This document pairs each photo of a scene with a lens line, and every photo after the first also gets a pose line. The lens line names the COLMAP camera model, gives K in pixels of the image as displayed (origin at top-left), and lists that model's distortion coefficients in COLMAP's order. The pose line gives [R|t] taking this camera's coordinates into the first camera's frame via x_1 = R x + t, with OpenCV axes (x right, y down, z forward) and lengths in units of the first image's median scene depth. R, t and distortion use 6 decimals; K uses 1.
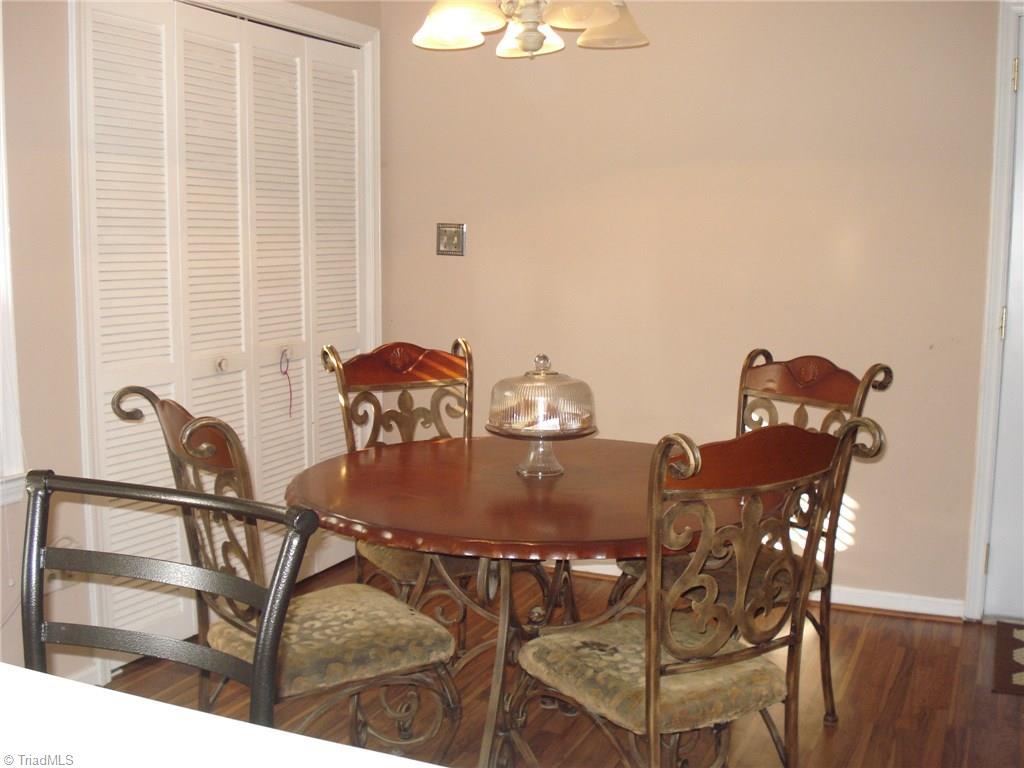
lens RADIAL K [[1155.7, 0, 512.0], [0, 1155.7, 384.0], [0, 0, 1]] dist [-0.079698, -0.081453]
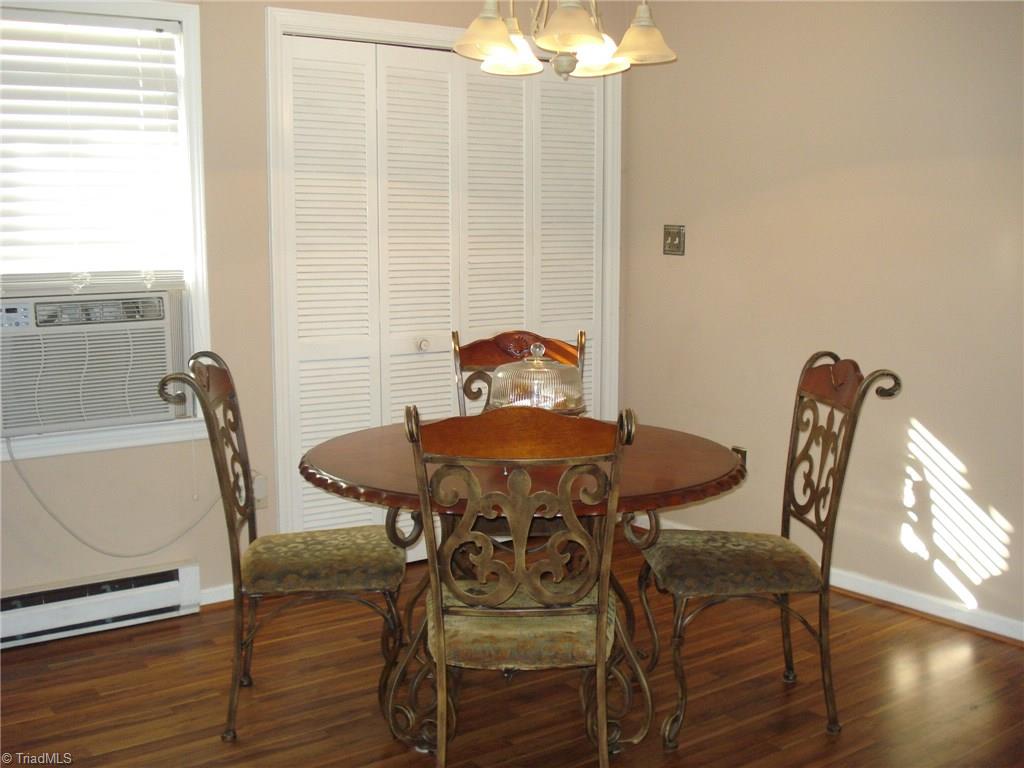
lens RADIAL K [[1155.7, 0, 512.0], [0, 1155.7, 384.0], [0, 0, 1]] dist [-0.079698, -0.081453]
pose [[0.868579, 0.059660, -0.491947, 0.477258], [-0.058529, 0.998129, 0.017707, -0.003585], [0.492083, 0.013413, 0.870445, 0.002890]]
